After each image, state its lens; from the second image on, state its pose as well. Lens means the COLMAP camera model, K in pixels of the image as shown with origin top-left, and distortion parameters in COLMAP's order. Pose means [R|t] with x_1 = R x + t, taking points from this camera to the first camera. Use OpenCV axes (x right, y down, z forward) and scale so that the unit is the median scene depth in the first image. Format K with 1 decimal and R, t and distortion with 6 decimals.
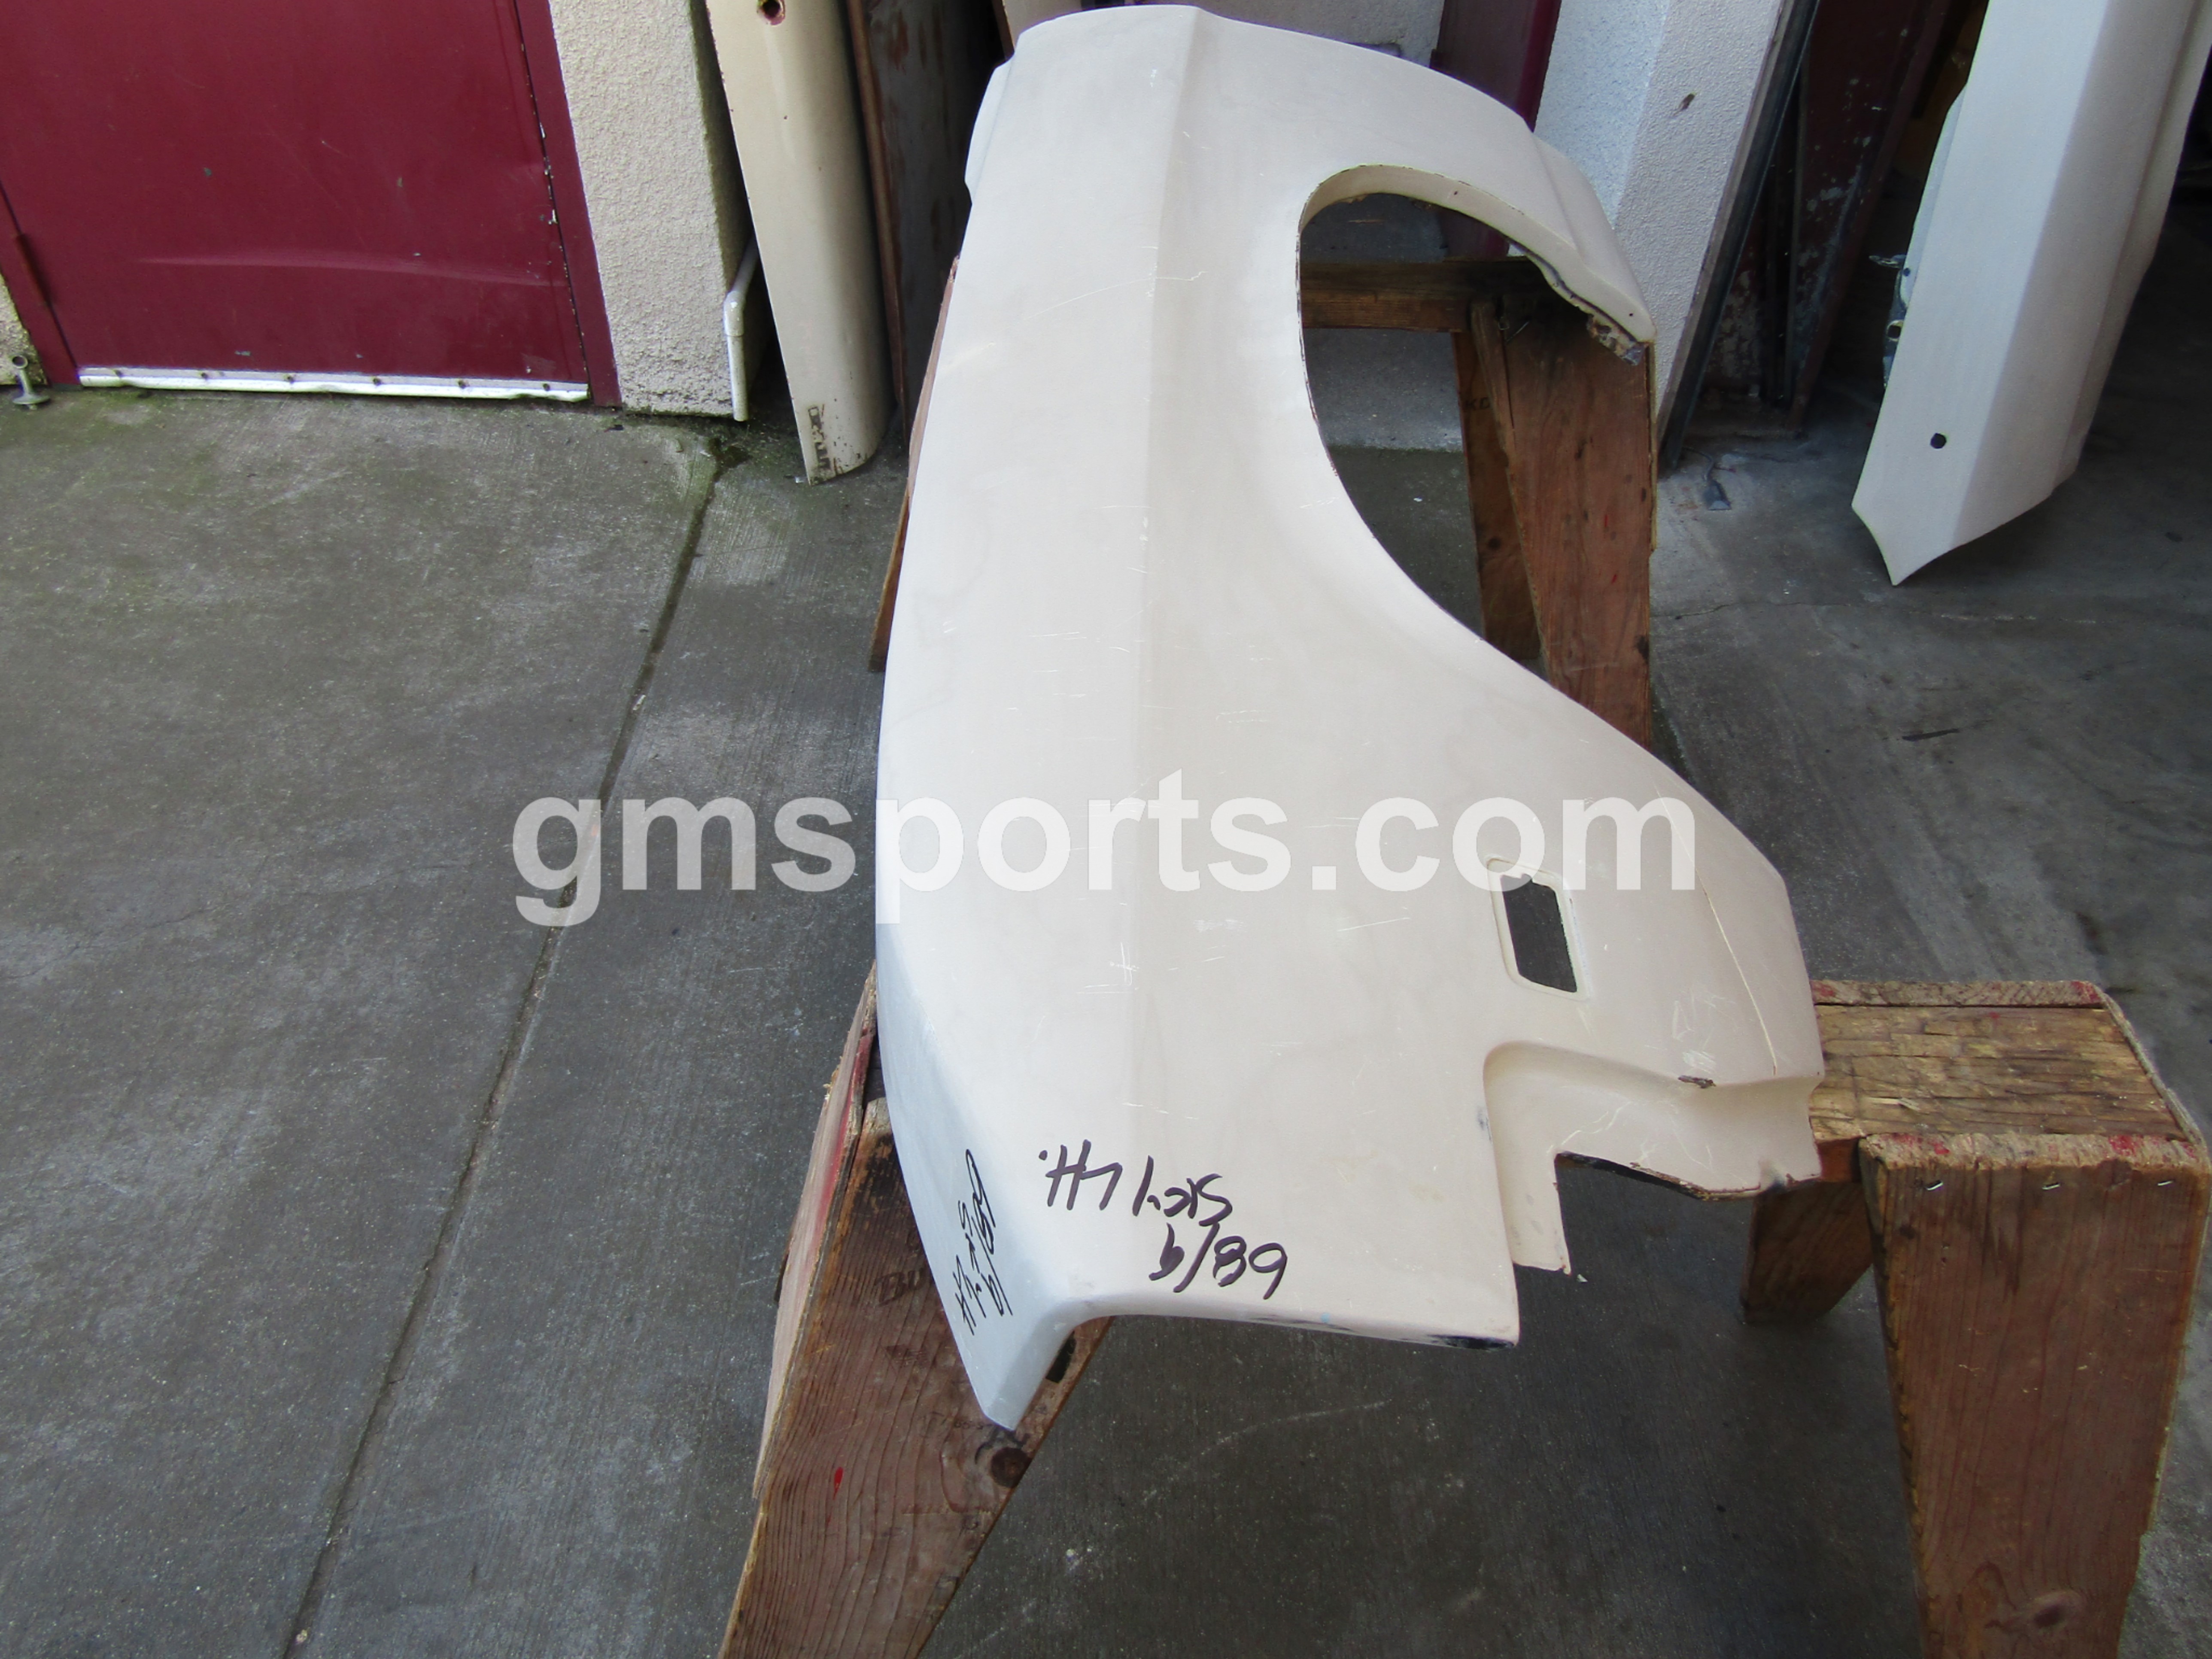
lens RADIAL K [[1580.8, 0, 1107.5], [0, 1580.8, 816.7], [0, 0, 1]] dist [0.011997, -0.003433]
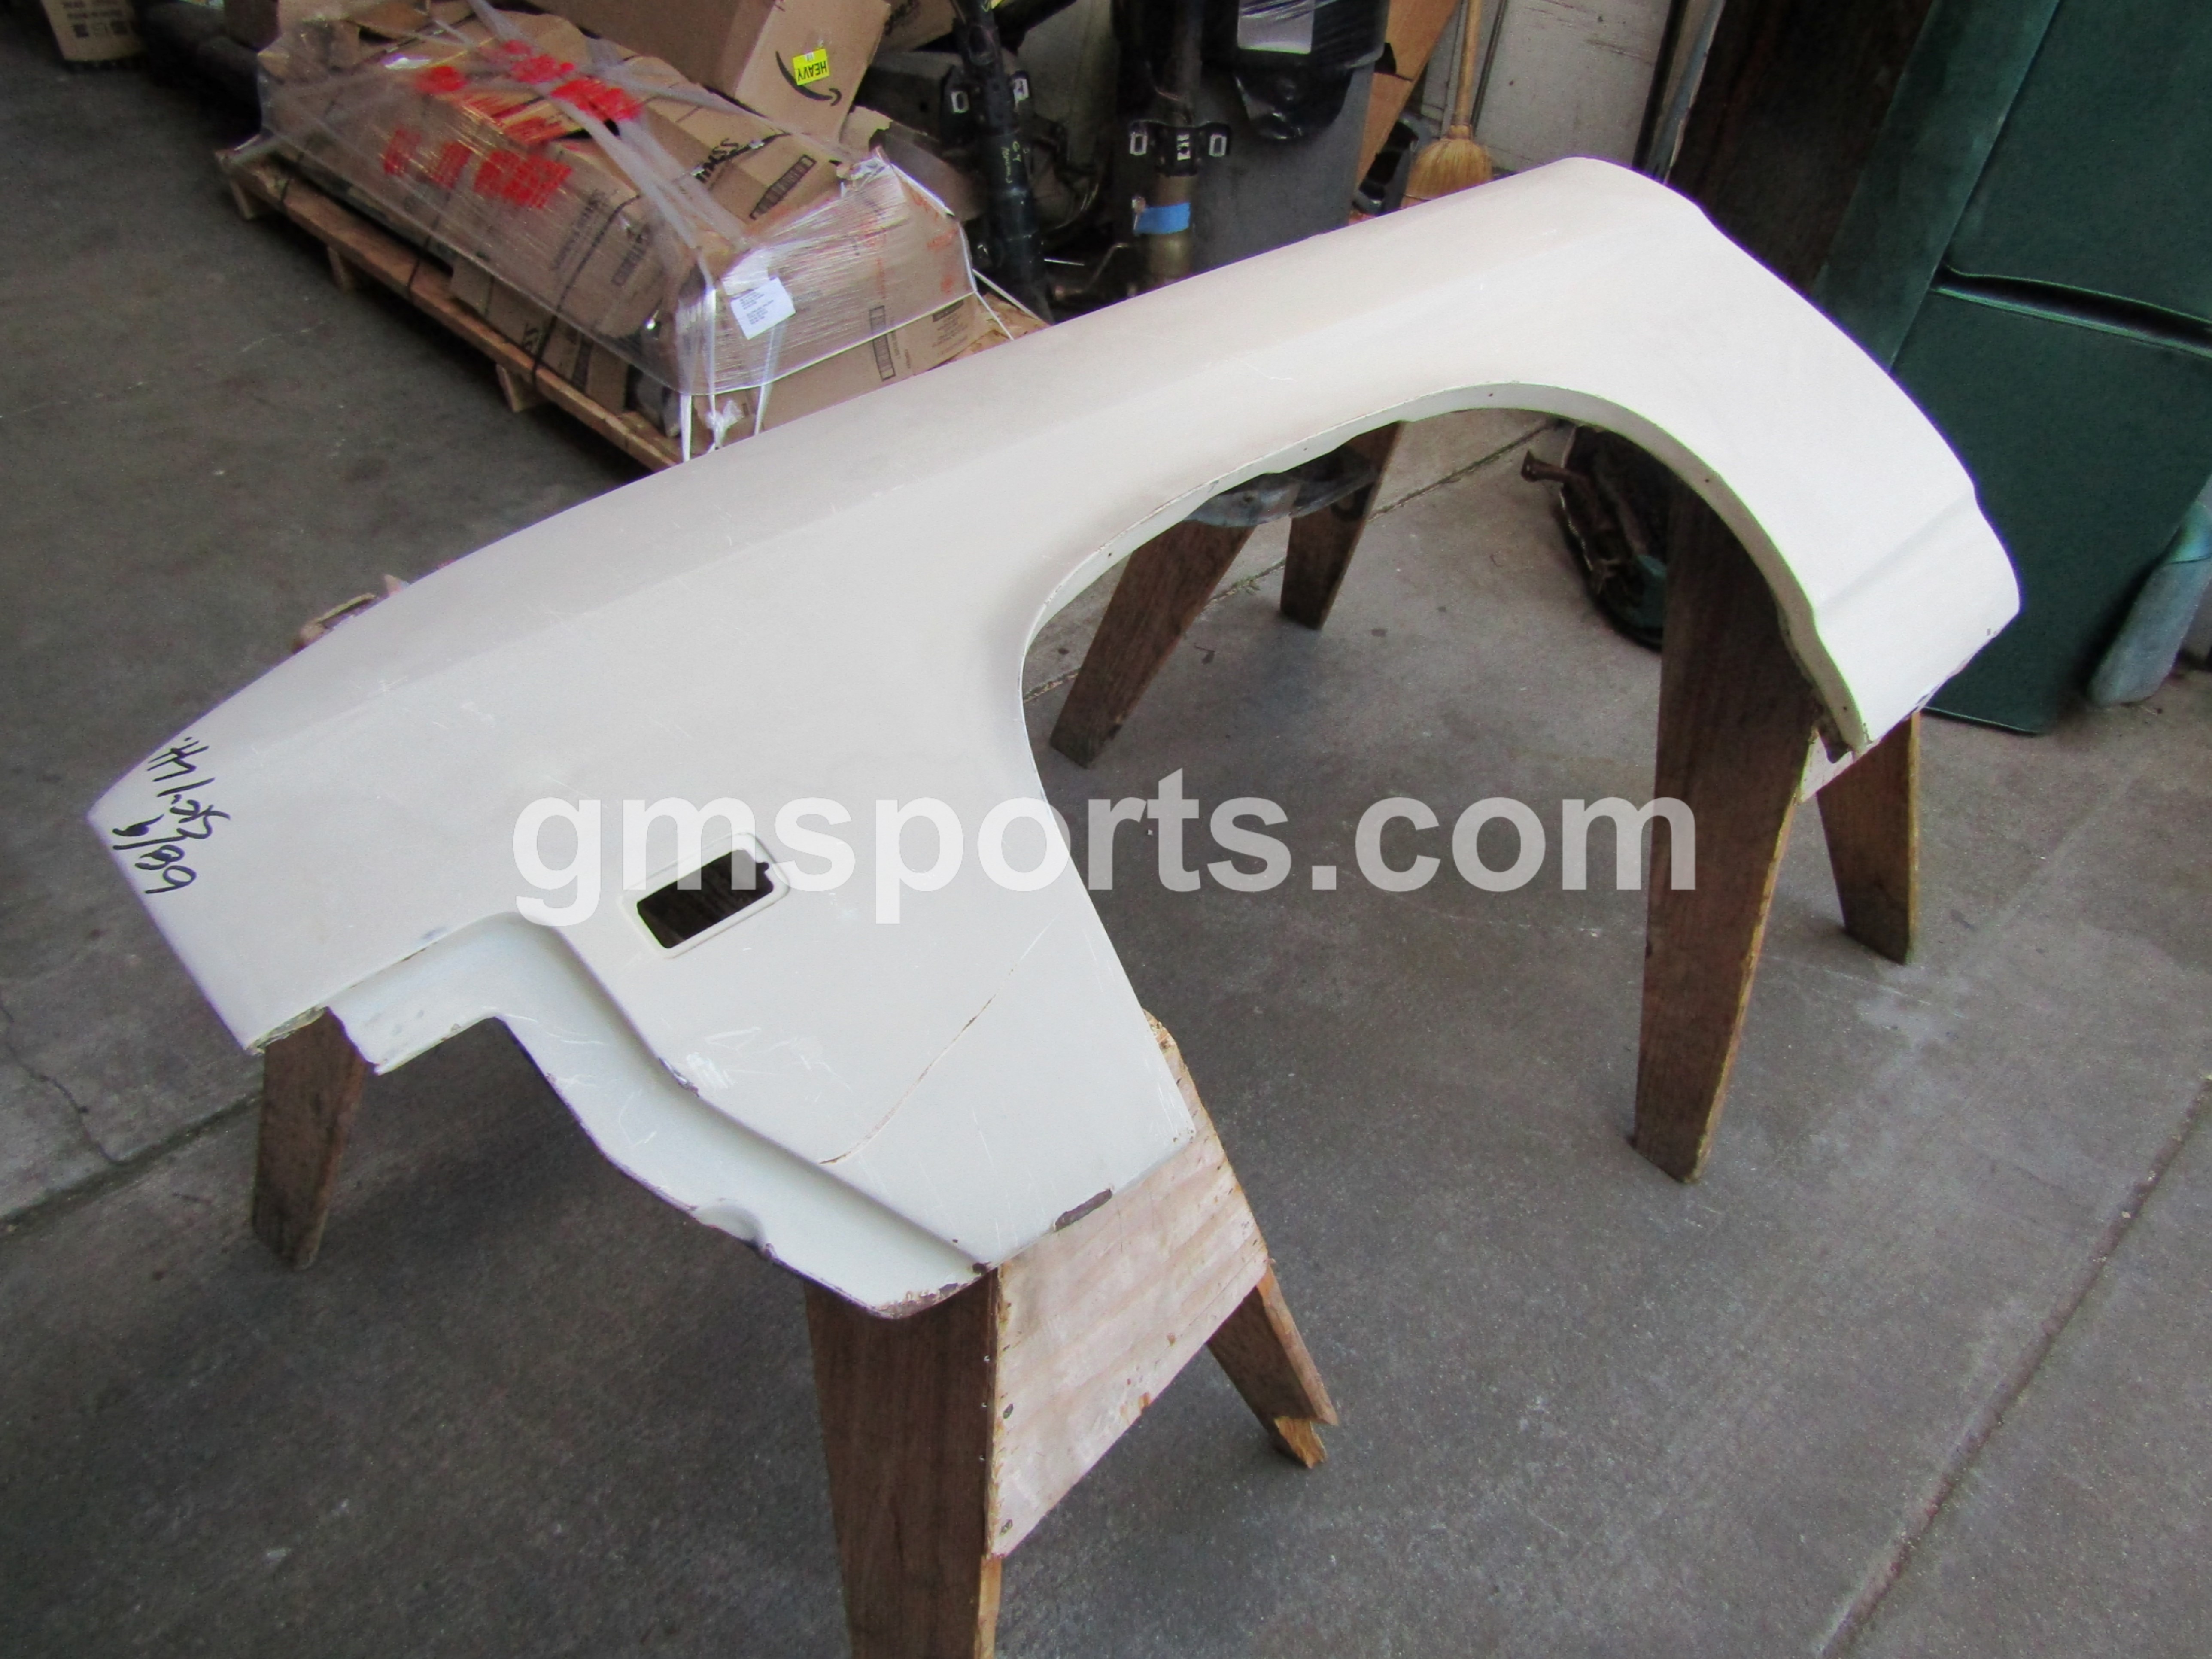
lens RADIAL K [[1577.7, 0, 1119.0], [0, 1577.7, 831.5], [0, 0, 1]] dist [-0.000183, -0.001167]
pose [[-0.686675, -0.530729, 0.496794, -0.228157], [0.427702, 0.257649, 0.866423, -0.583207], [-0.587834, 0.807430, 0.050073, 0.643812]]
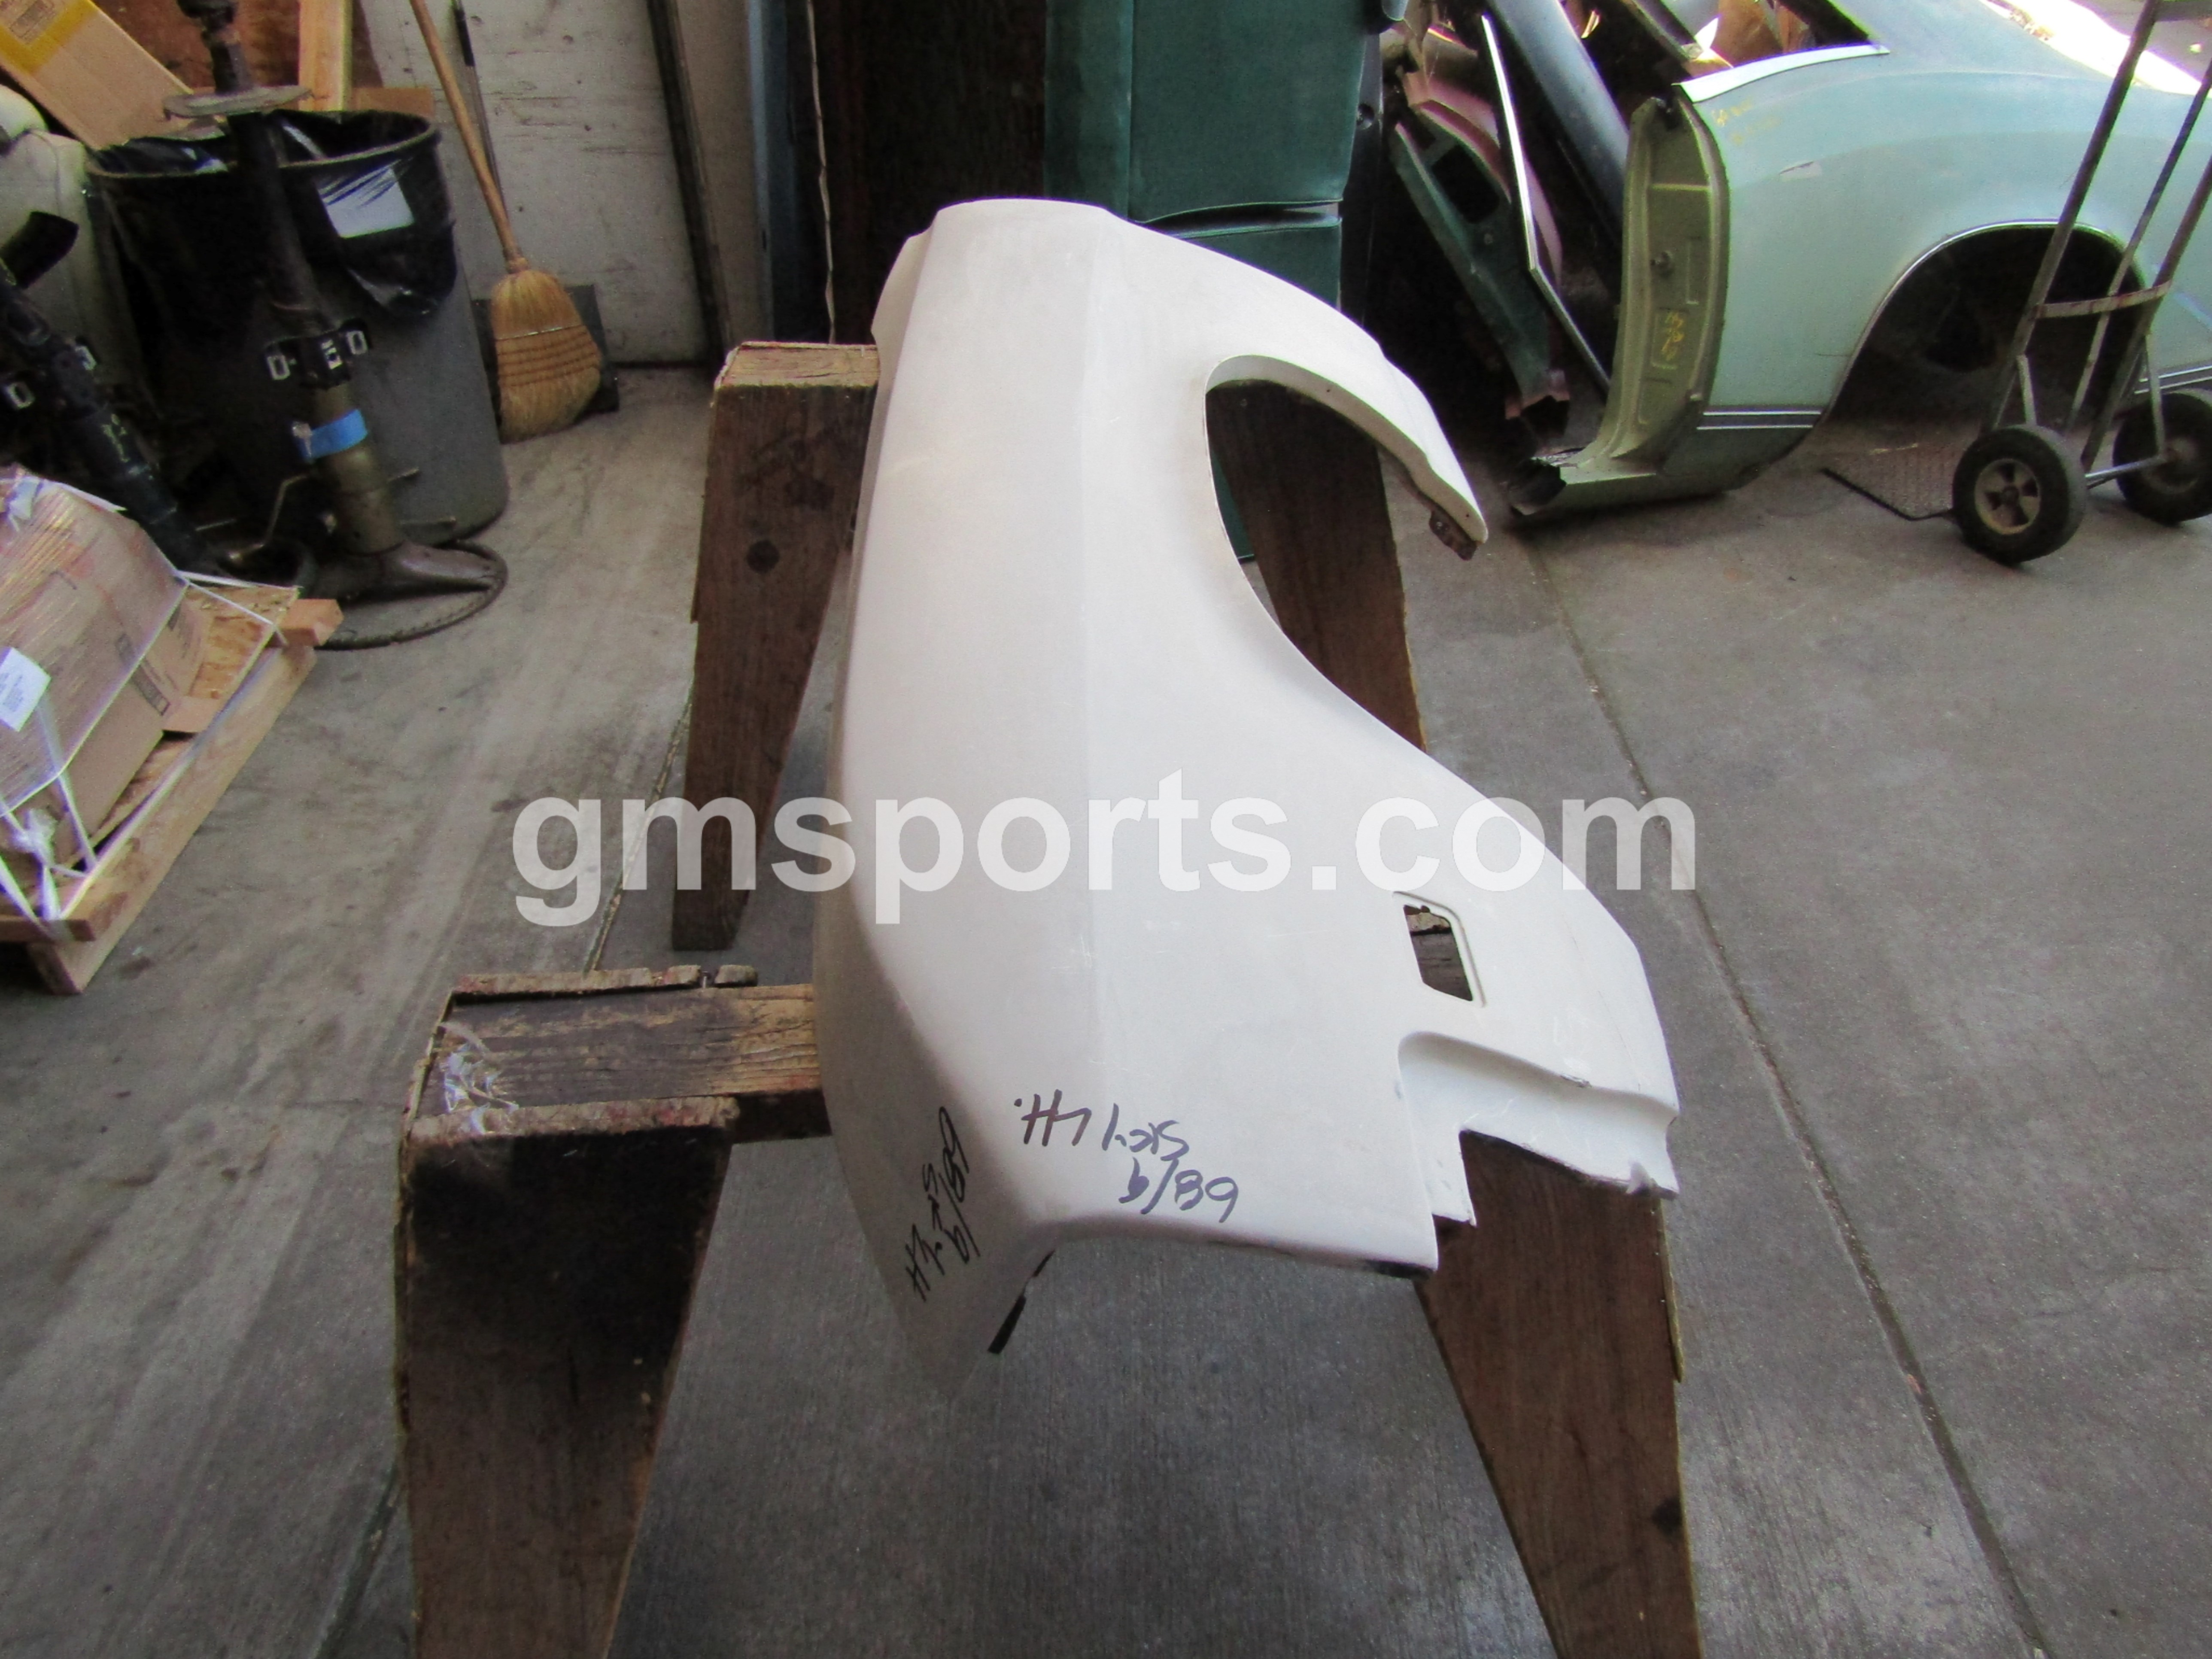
lens RADIAL K [[1560.3, 0, 1106.0], [0, 1560.3, 829.5], [0, 0, 1]] dist [-0.000093, -0.005649]
pose [[-0.999468, -0.027394, -0.017704, 0.075368], [-0.022502, 0.186185, 0.982257, -0.668402], [-0.023612, 0.982133, -0.186702, 0.764965]]
